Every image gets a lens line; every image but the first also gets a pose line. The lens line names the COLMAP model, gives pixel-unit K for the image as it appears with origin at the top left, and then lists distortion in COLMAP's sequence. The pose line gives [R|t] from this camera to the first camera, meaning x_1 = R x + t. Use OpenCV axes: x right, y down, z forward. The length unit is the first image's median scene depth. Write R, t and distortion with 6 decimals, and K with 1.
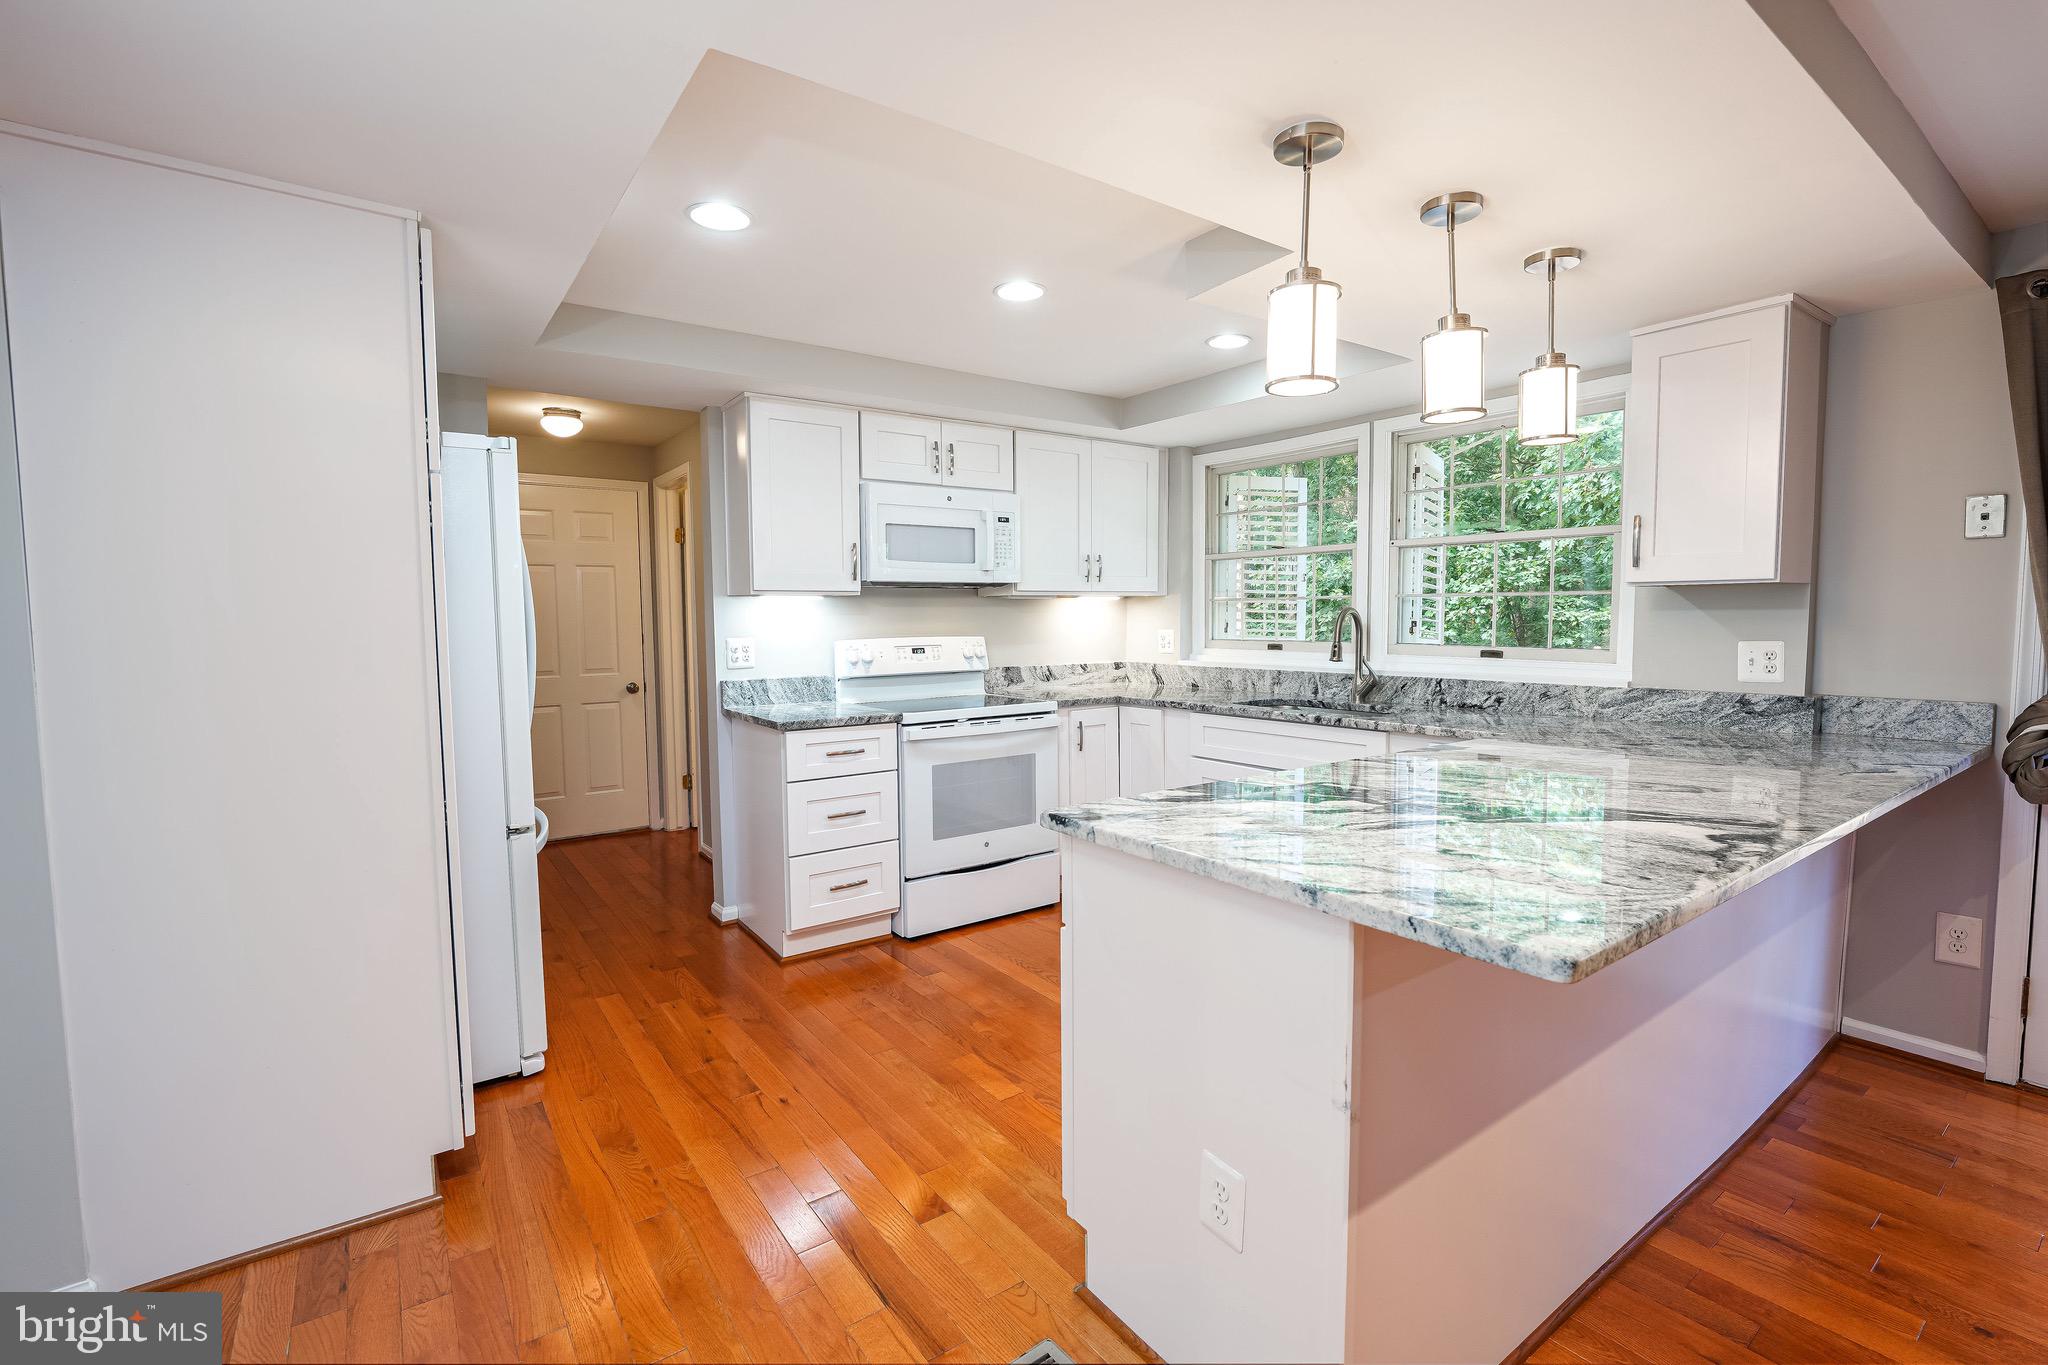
lens RADIAL K [[907.6, 0, 1025.5], [0, 907.6, 679.9], [0, 0, 1]] dist [-0.014898, -0.000441]
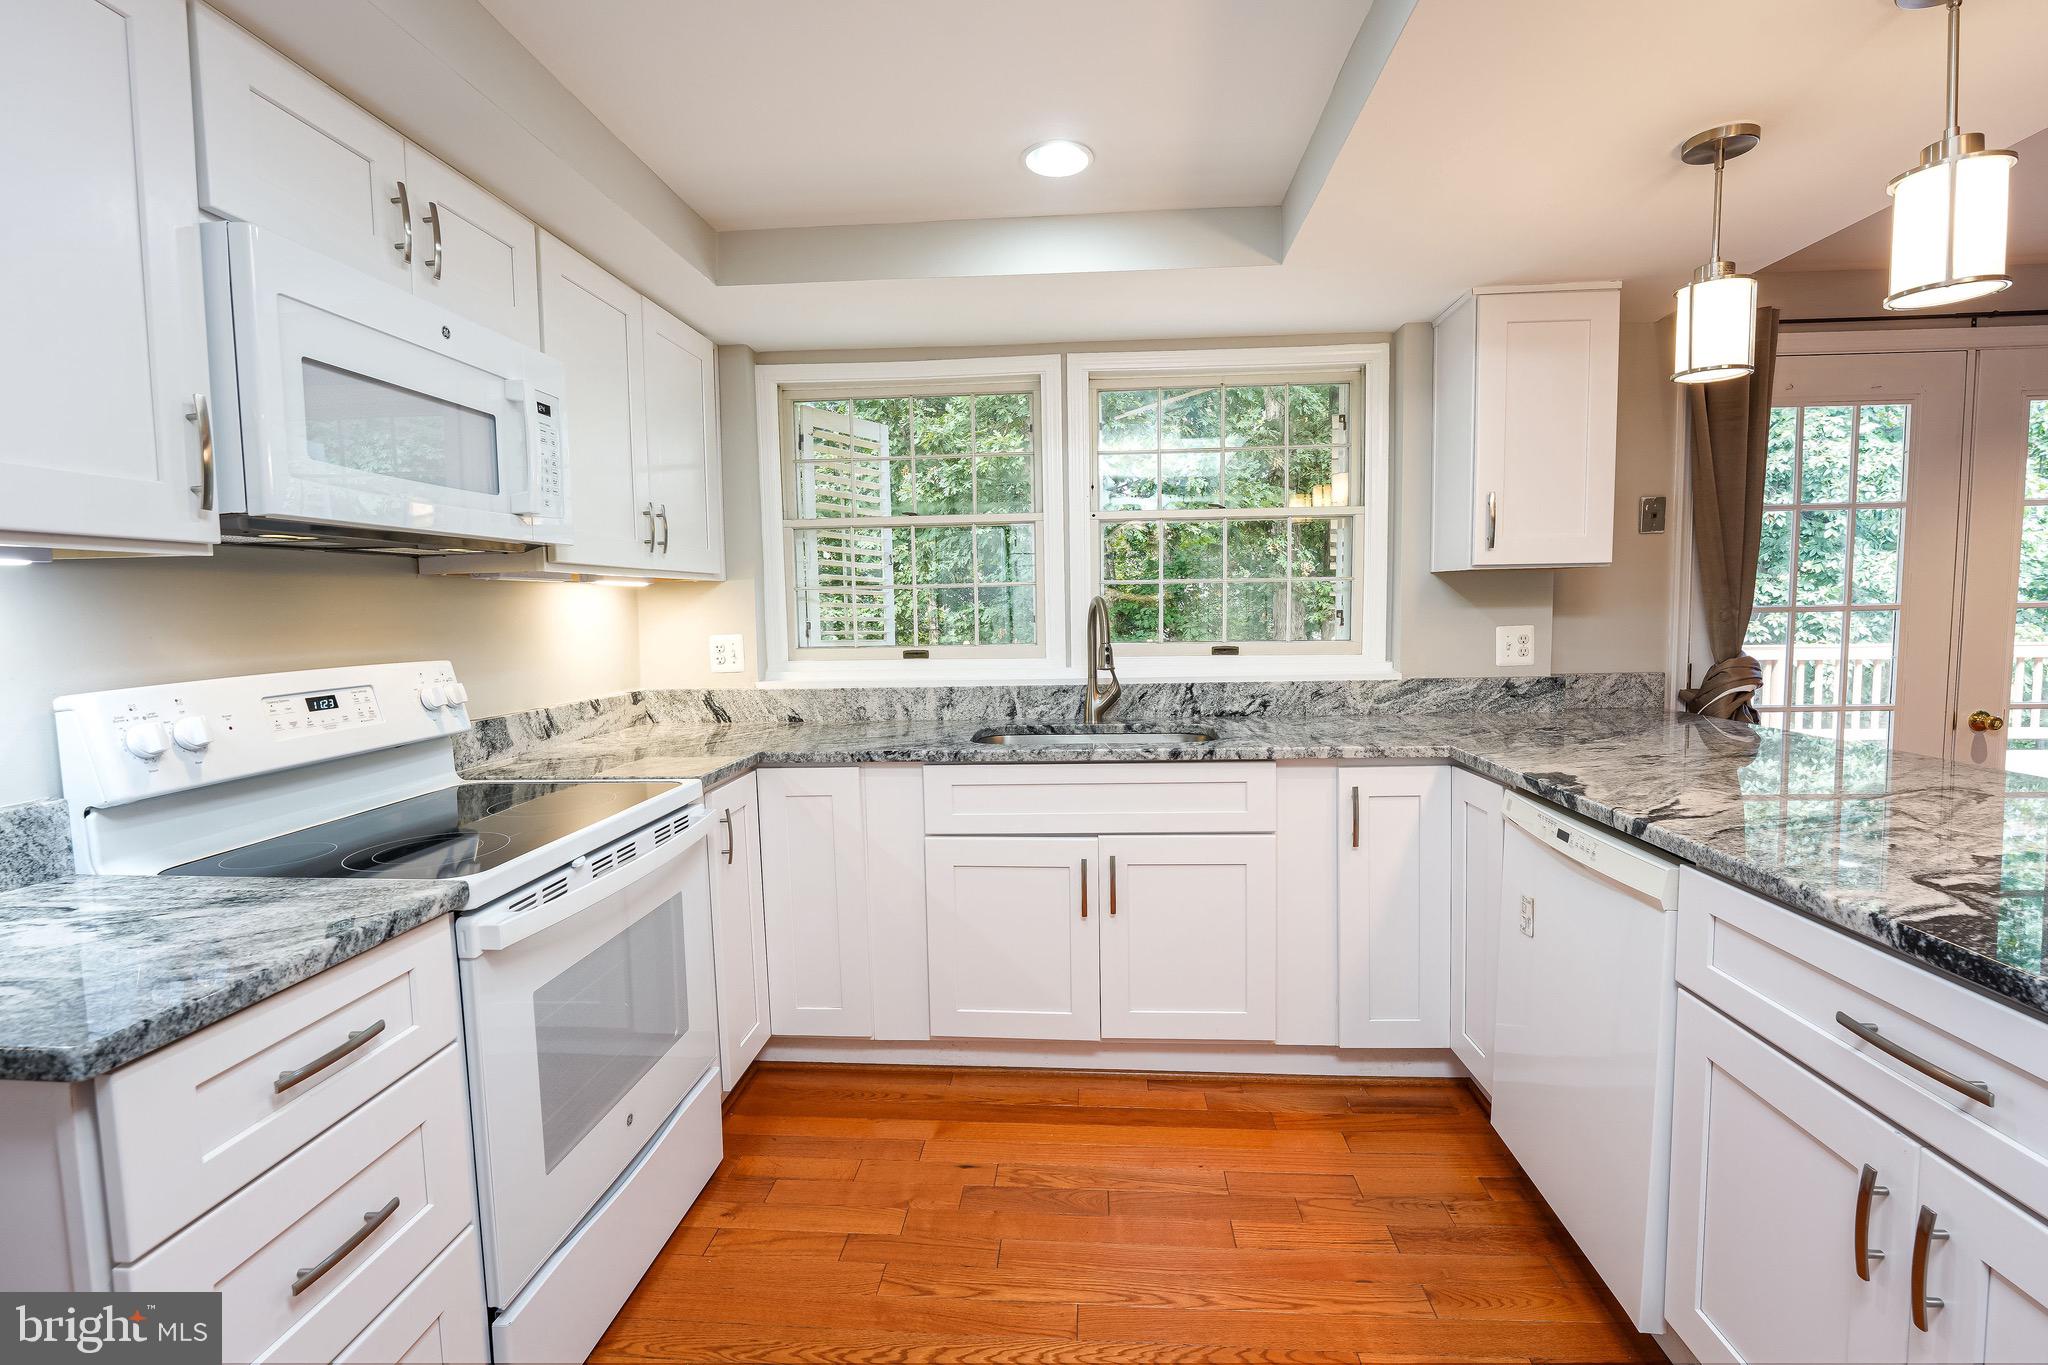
lens RADIAL K [[907.6, 0, 1026.8], [0, 907.6, 675.0], [0, 0, 1]] dist [-0.014898, -0.000441]
pose [[0.645655, -0.062536, 0.761064, -0.251412], [0.068062, 0.997387, 0.024214, -0.037858], [-0.760590, 0.036166, 0.648225, 0.571869]]
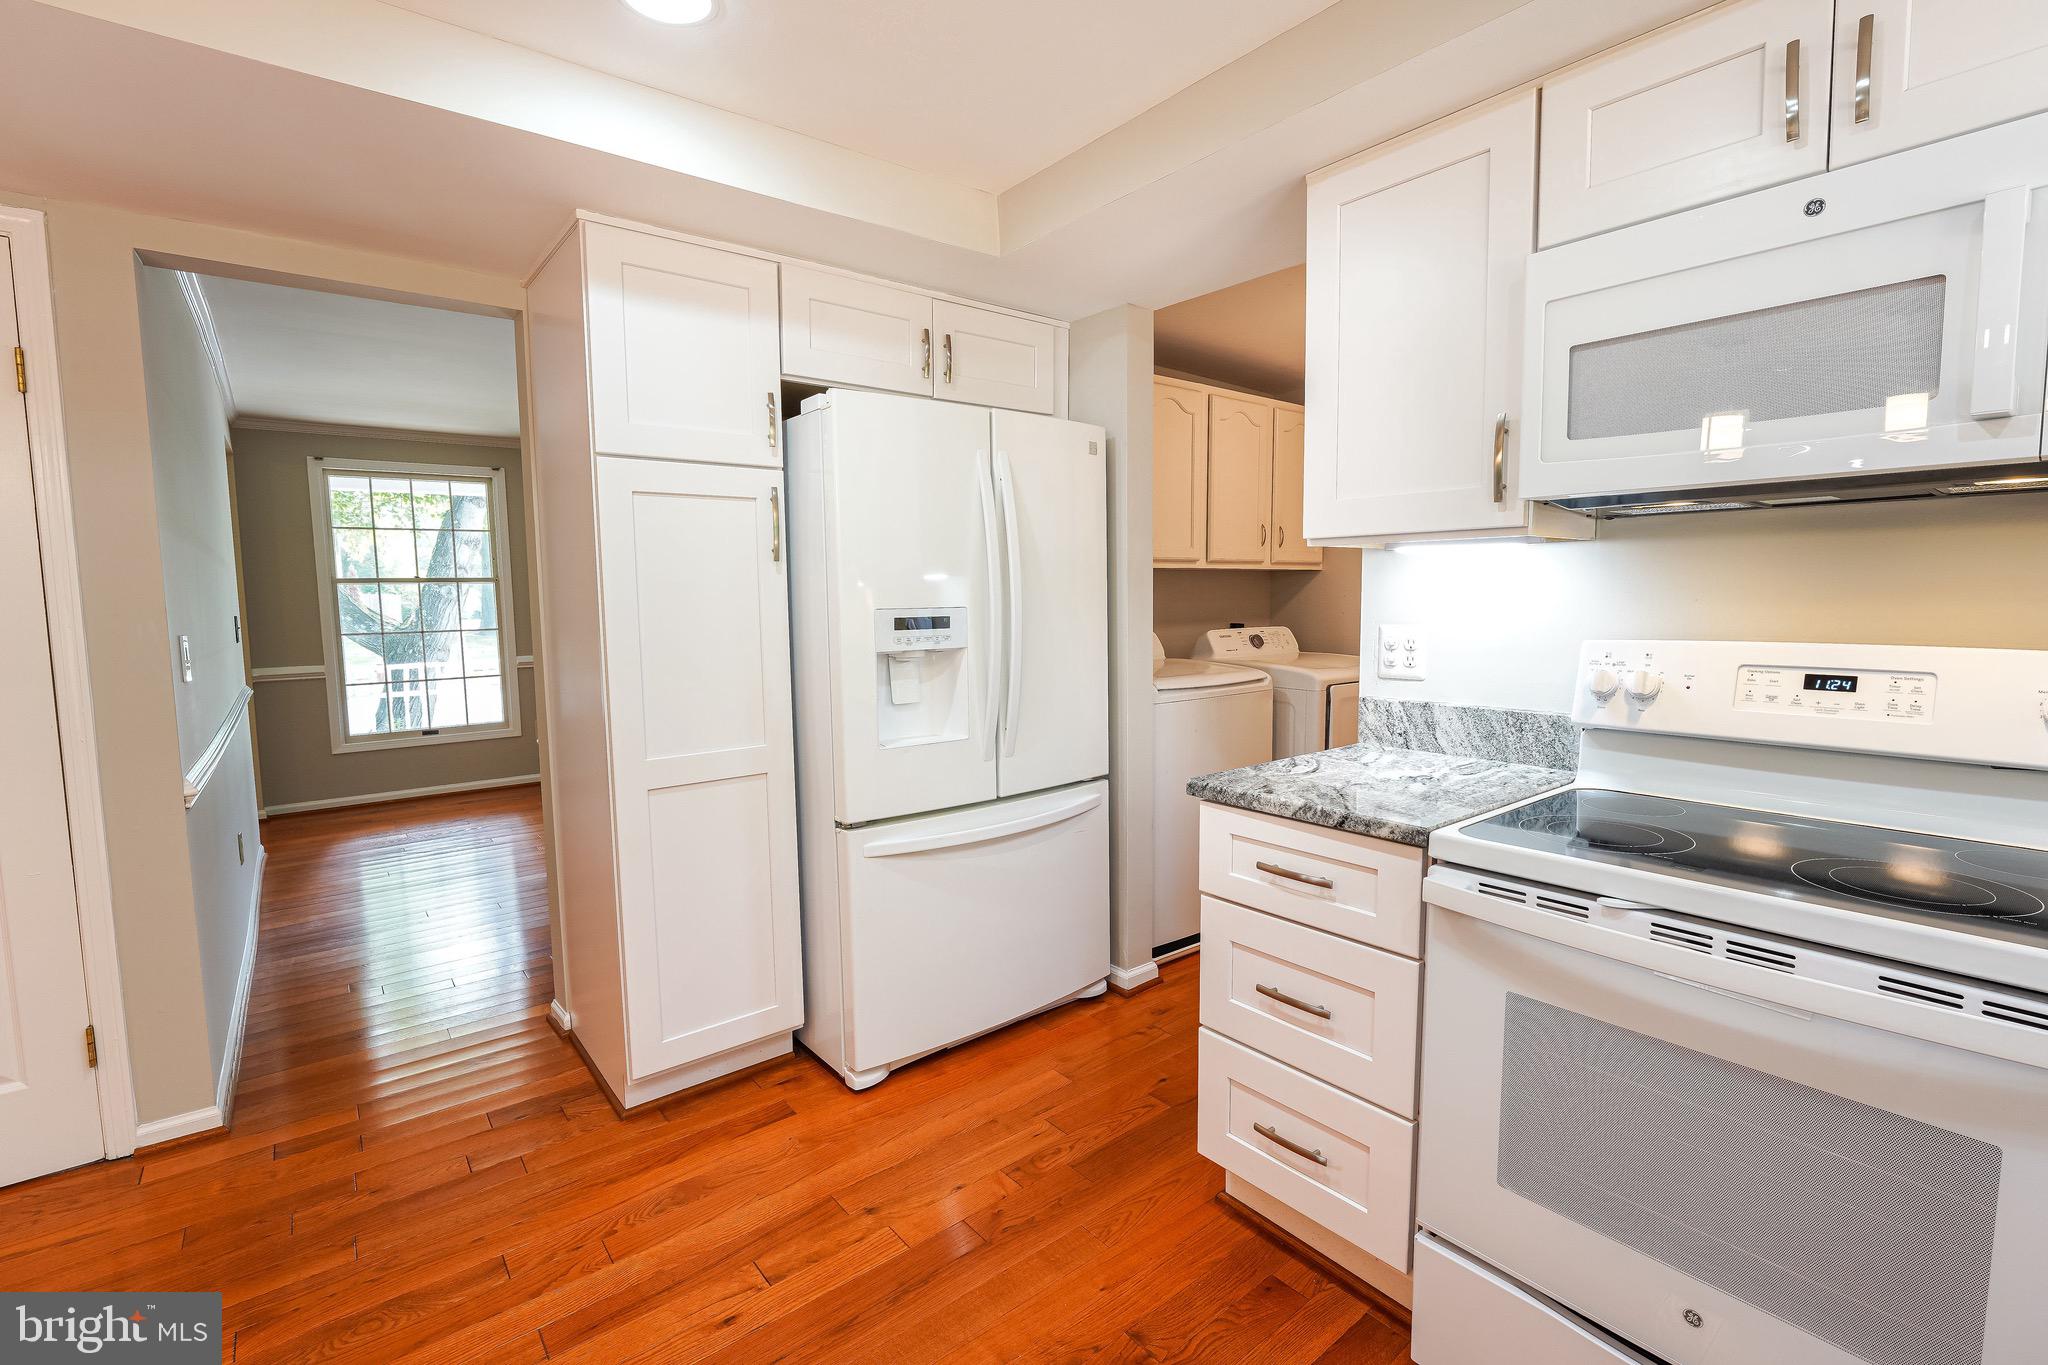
lens RADIAL K [[907.6, 0, 1020.7], [0, 907.6, 676.6], [0, 0, 1]] dist [-0.014898, -0.000441]
pose [[0.052878, 0.098644, -0.993717, 0.236935], [-0.061668, 0.993532, 0.095345, -0.055306], [0.996695, 0.056239, 0.058619, 0.765837]]
